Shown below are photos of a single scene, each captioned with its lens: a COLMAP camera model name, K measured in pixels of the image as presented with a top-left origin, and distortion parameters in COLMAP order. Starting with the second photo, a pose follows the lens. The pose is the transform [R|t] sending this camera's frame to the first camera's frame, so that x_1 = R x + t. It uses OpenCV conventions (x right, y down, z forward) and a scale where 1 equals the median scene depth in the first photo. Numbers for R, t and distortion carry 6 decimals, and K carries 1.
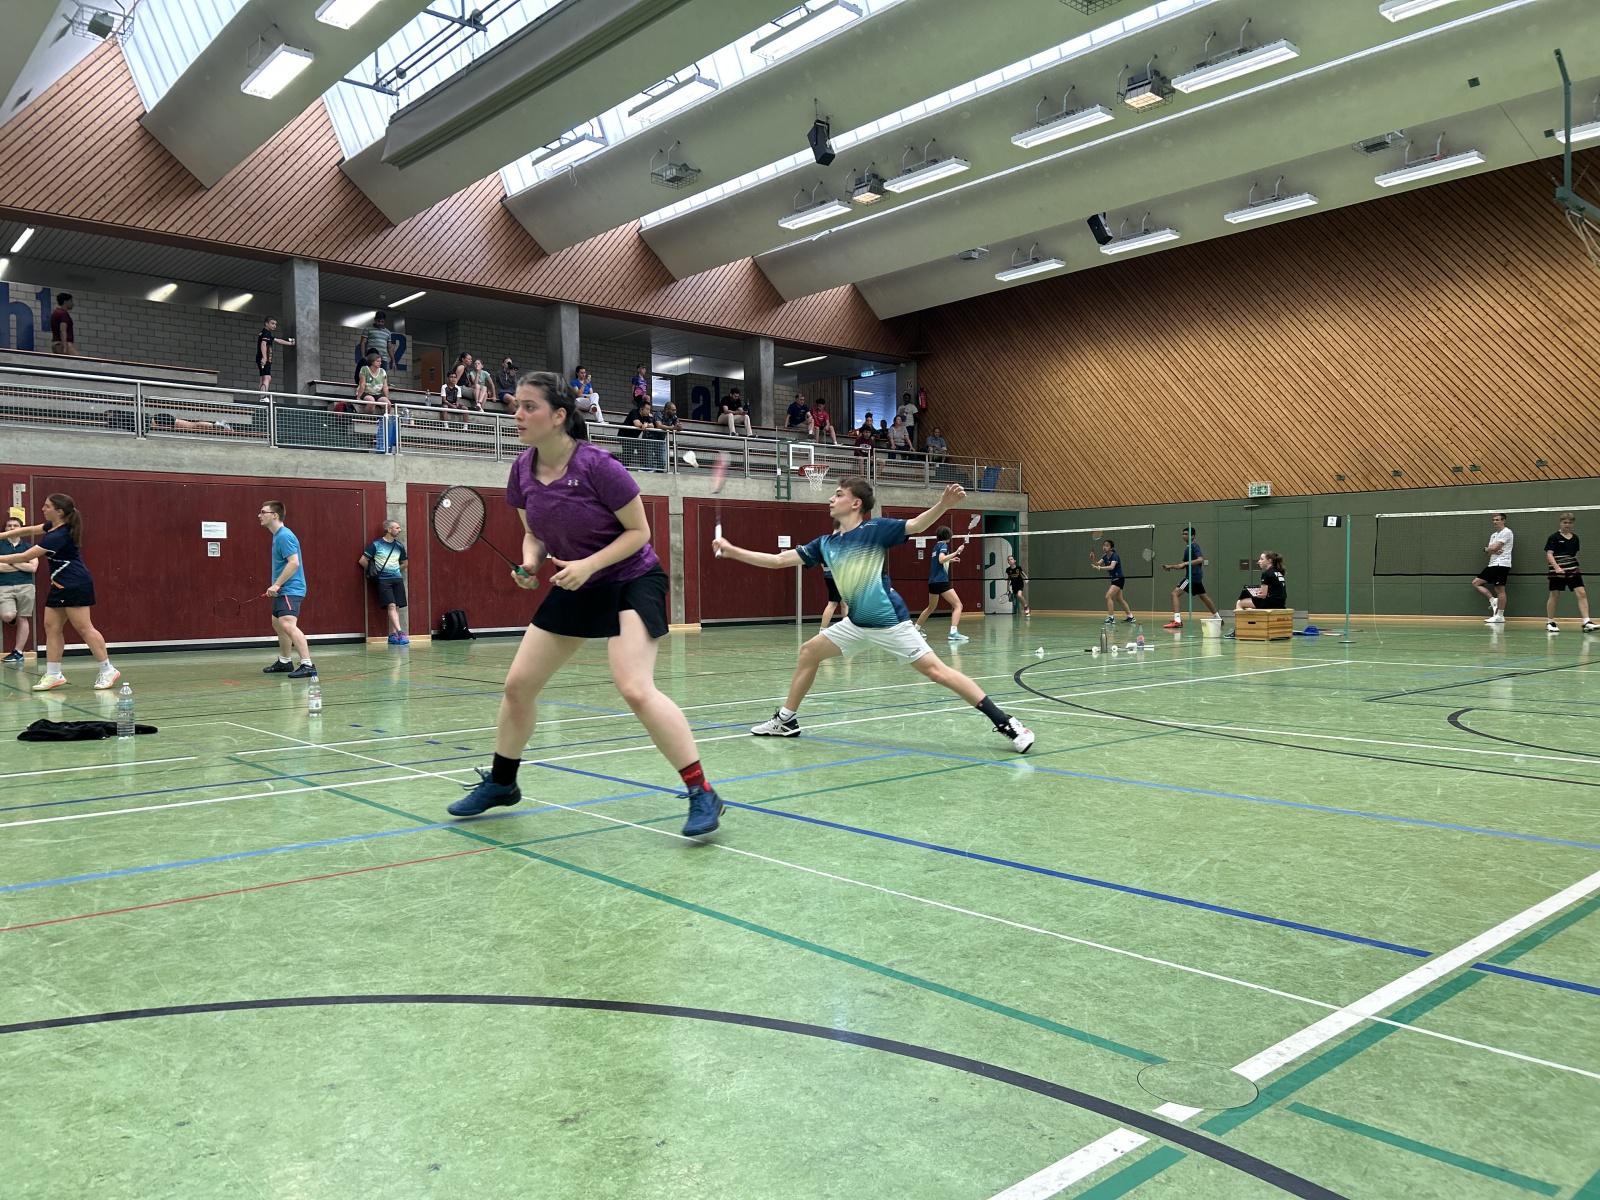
lens RADIAL K [[1190.6, 0, 797.5], [0, 1190.6, 602.3], [0, 0, 1]] dist [0.038934, -0.038107]
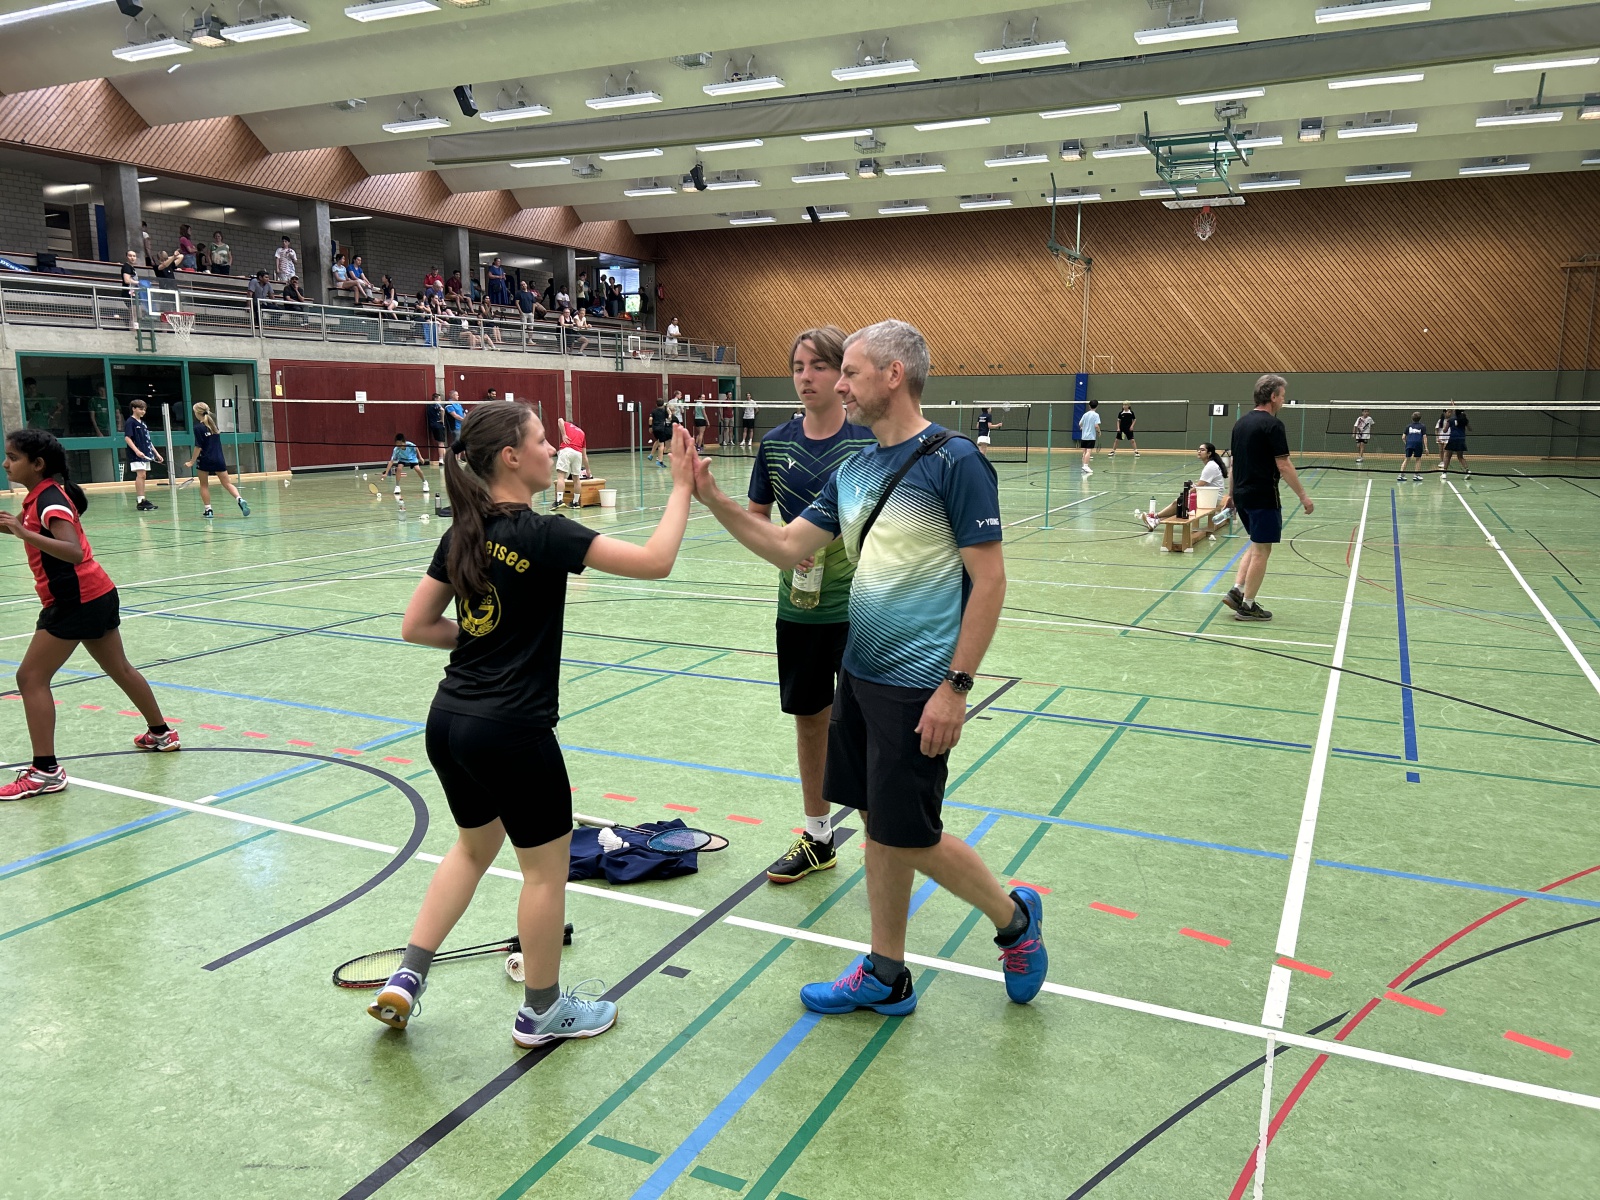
lens RADIAL K [[1191.3, 0, 805.3], [0, 1191.3, 598.4], [0, 0, 1]] dist [0.034942, -0.027161]
pose [[0.919756, -0.050796, 0.389190, -0.517314], [-0.006244, 0.989571, 0.143912, -0.023597], [-0.392441, -0.134794, 0.909846, -0.700244]]
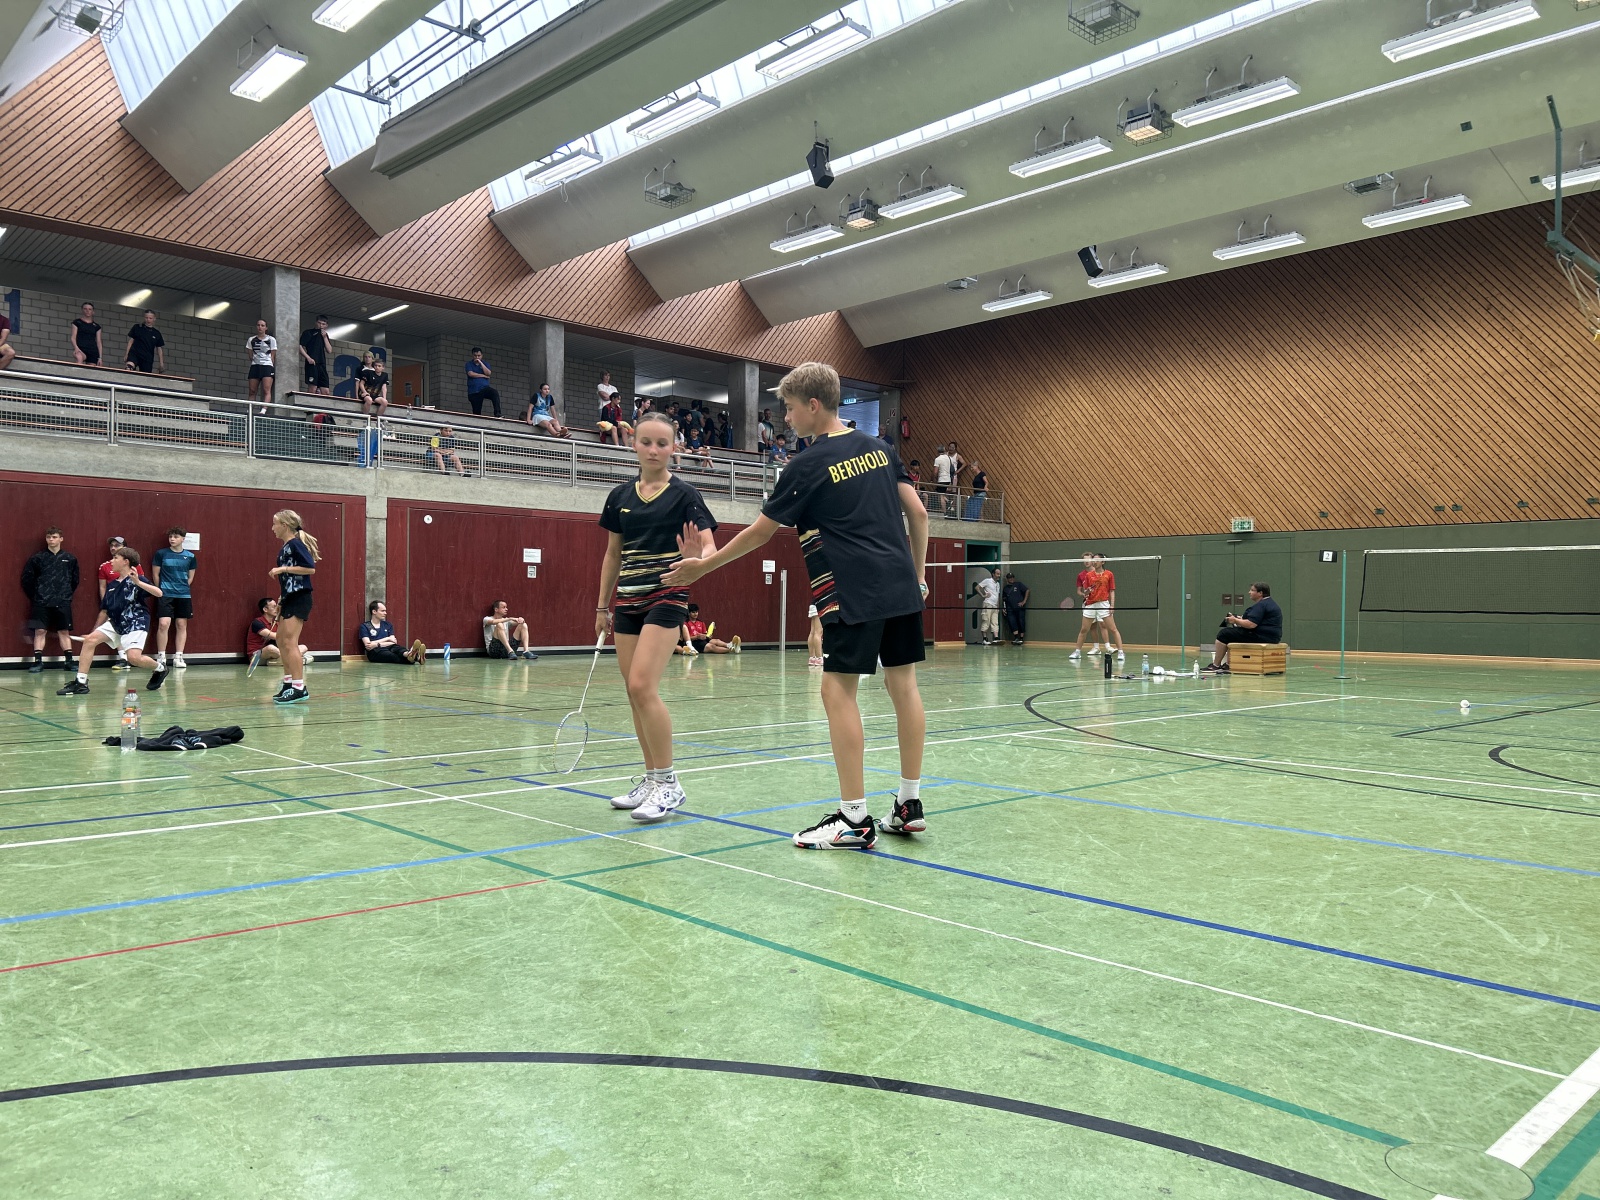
lens RADIAL K [[1190.0, 0, 800.0], [0, 1190.0, 600.0], [0, 0, 1]] dist [0.041476, -0.042618]
pose [[0.999256, 0.019667, 0.033167, -0.021323], [-0.018795, 0.999475, -0.026386, 0.002827], [-0.033668, 0.025743, 0.999101, 0.017383]]
